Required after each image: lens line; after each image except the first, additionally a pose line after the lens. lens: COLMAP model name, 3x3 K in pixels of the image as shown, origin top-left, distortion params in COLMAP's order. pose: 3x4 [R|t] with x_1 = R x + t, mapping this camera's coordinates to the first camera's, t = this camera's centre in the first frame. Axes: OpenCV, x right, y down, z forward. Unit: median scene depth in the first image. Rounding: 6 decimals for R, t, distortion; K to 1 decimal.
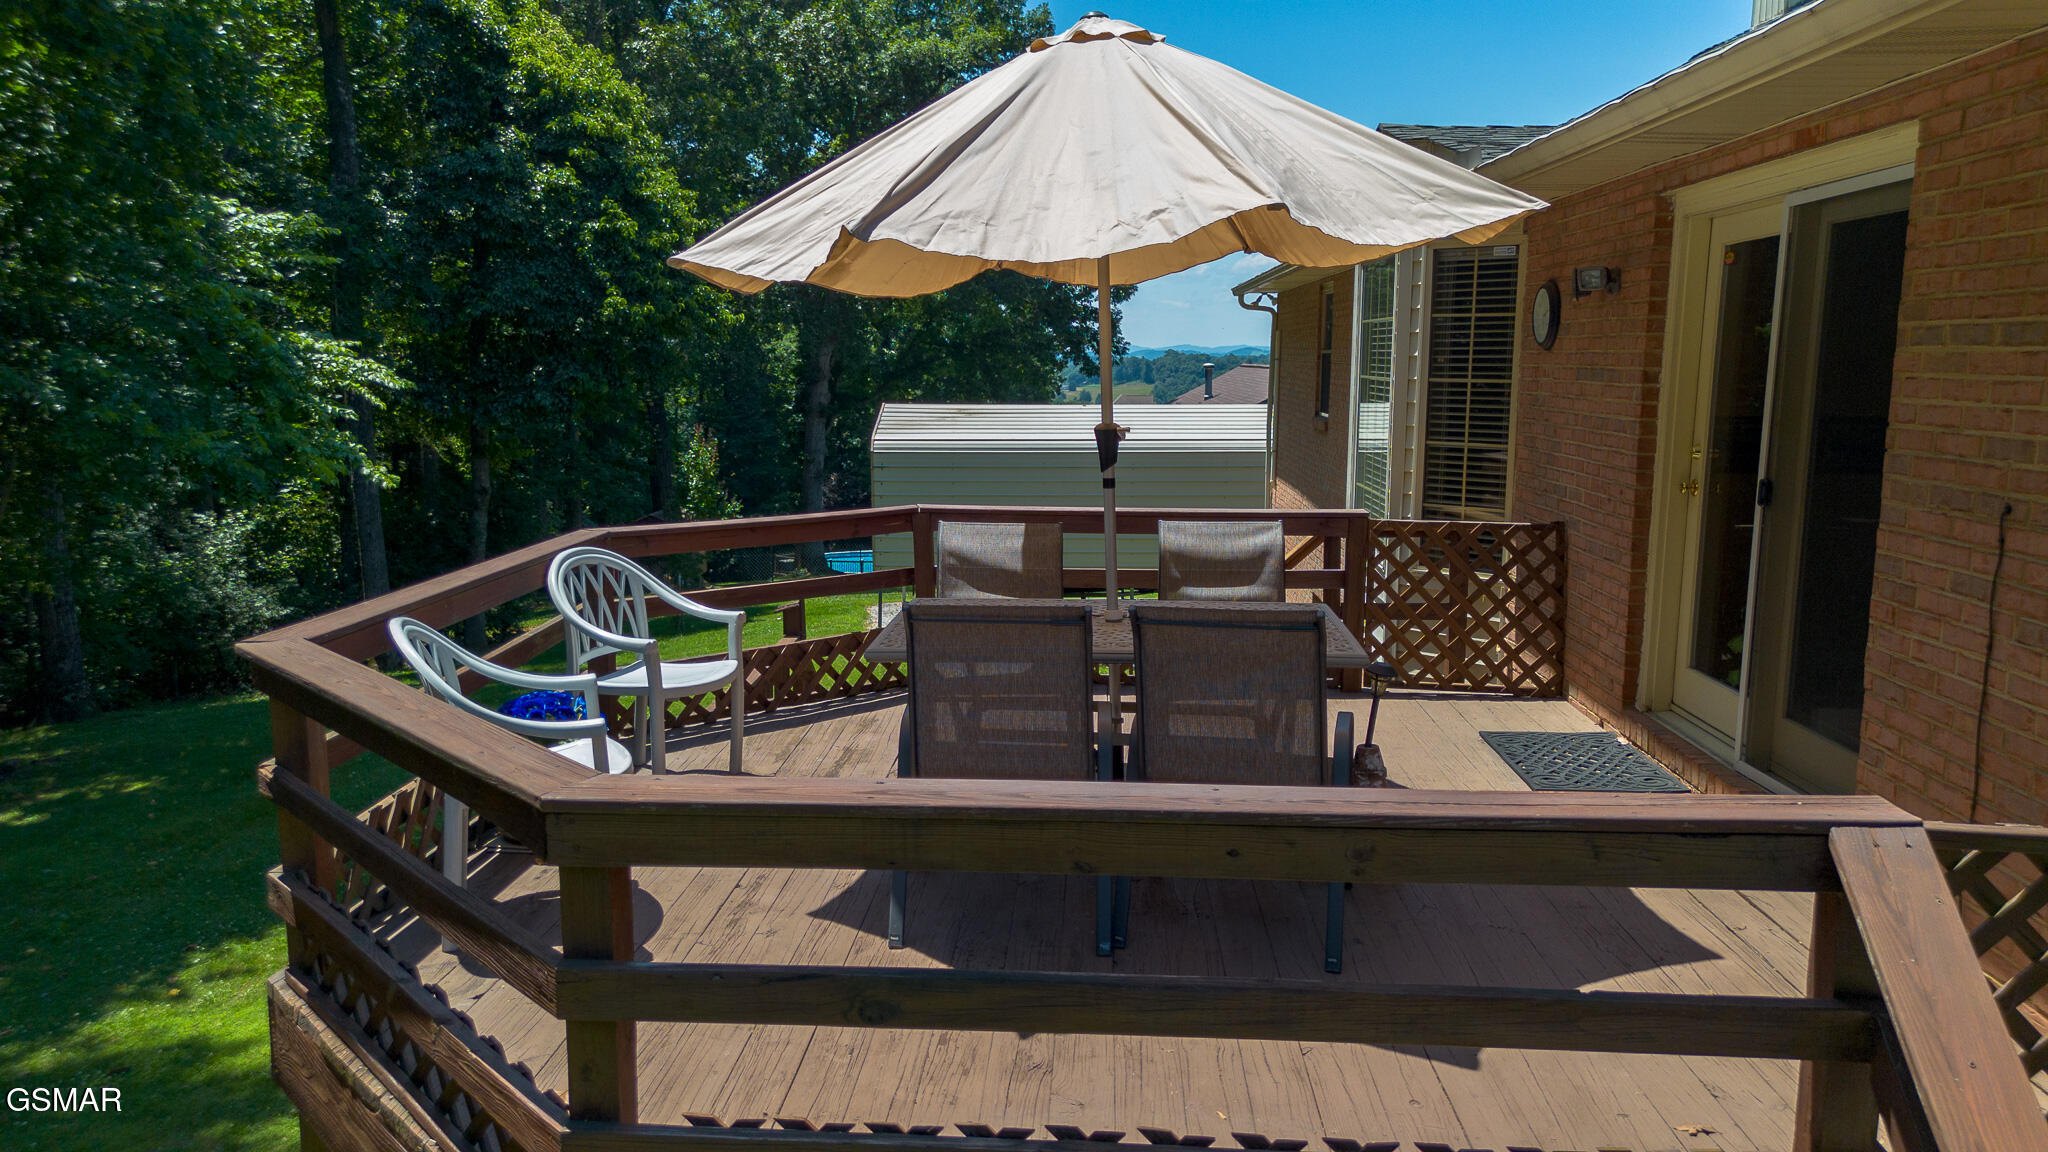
lens RADIAL K [[1477.0, 0, 1021.0], [0, 1477.0, 577.4], [0, 0, 1]] dist [0.012407, 0.002400]
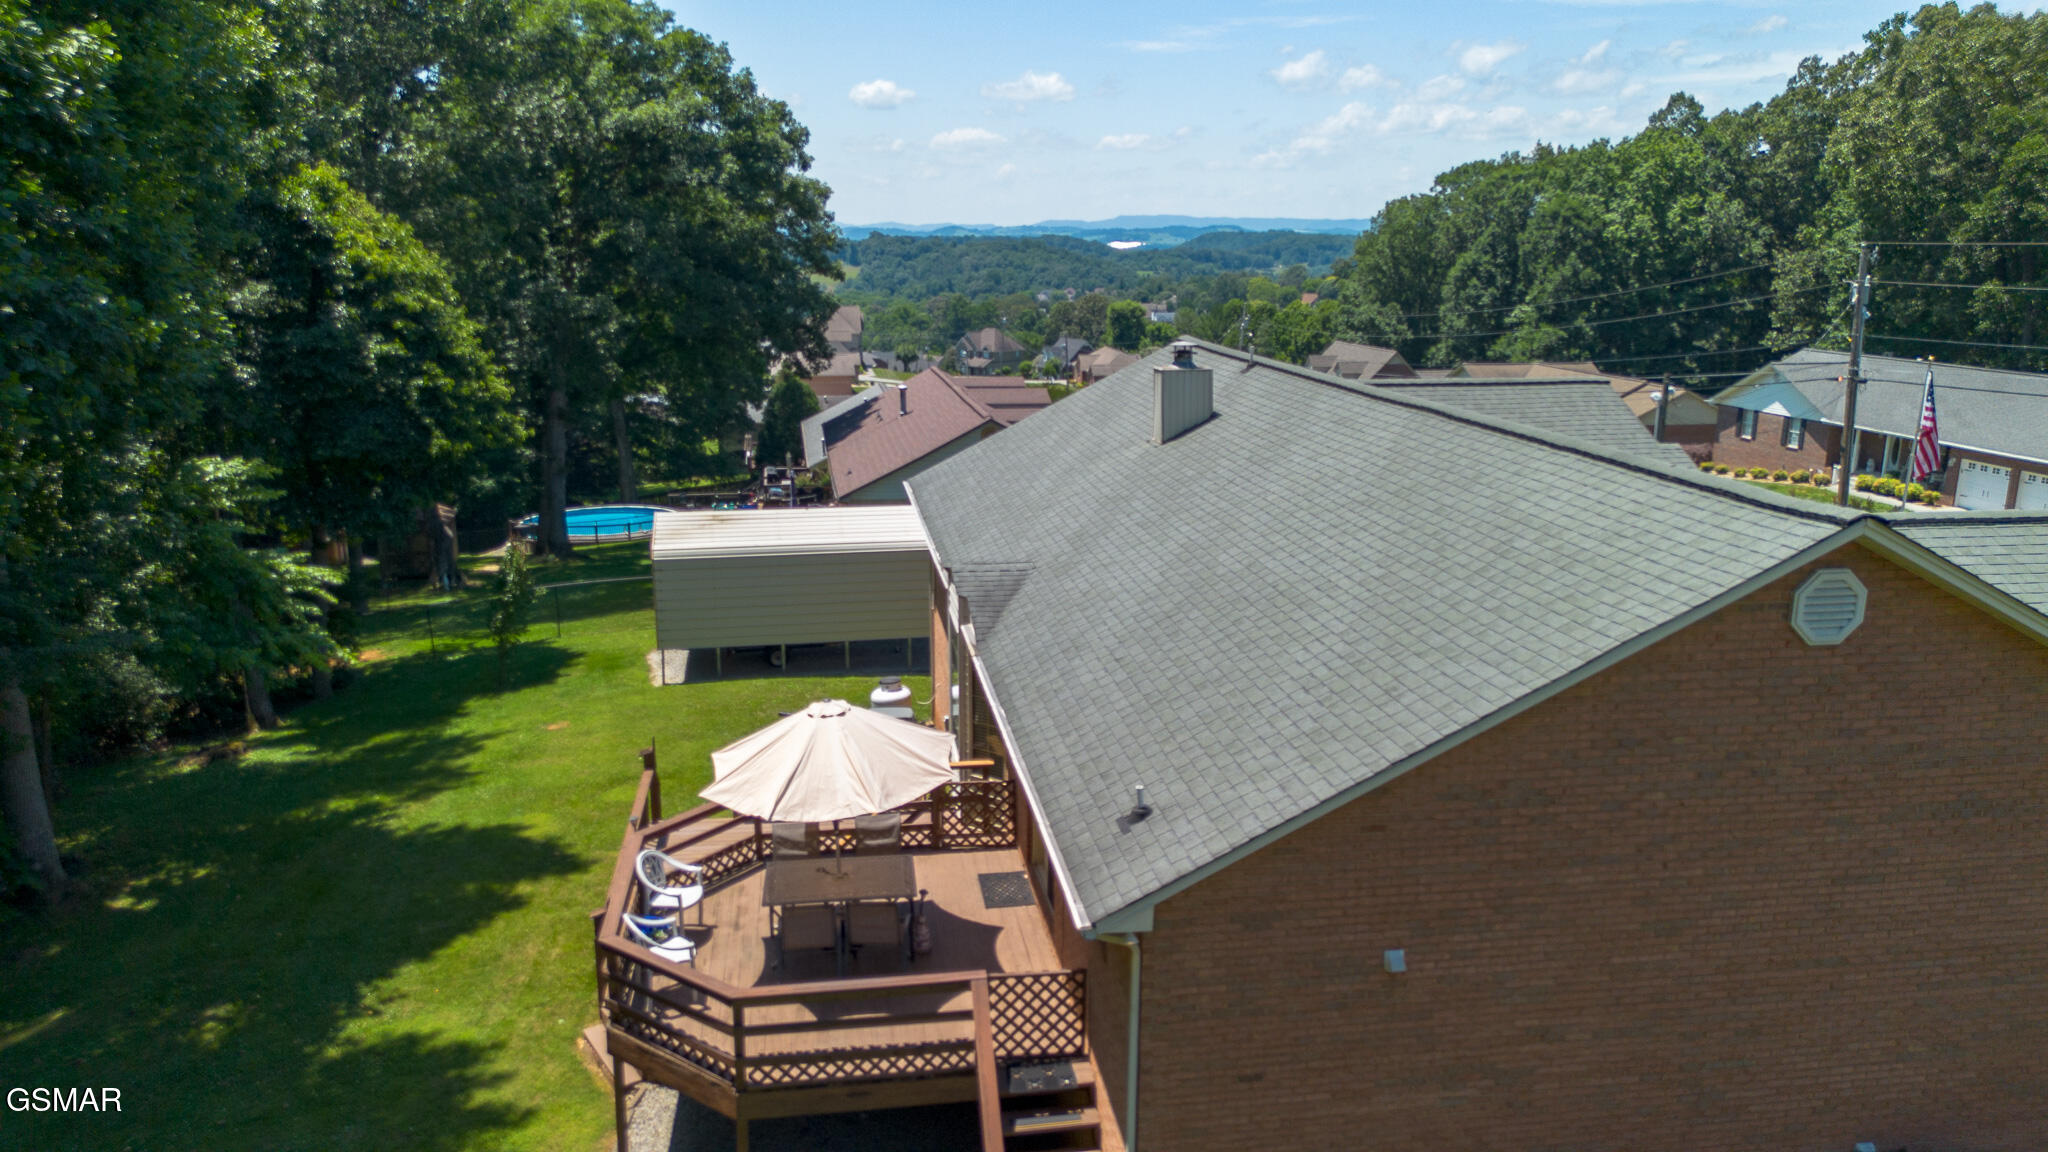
lens RADIAL K [[1477.0, 0, 1026.6], [0, 1477.0, 575.4], [0, 0, 1]] dist [0.012407, 0.002400]
pose [[0.980389, -0.047910, 0.191159, -0.020808], [0.032355, 0.995967, 0.083679, -0.159635], [-0.194398, -0.075853, 0.977986, -0.387846]]
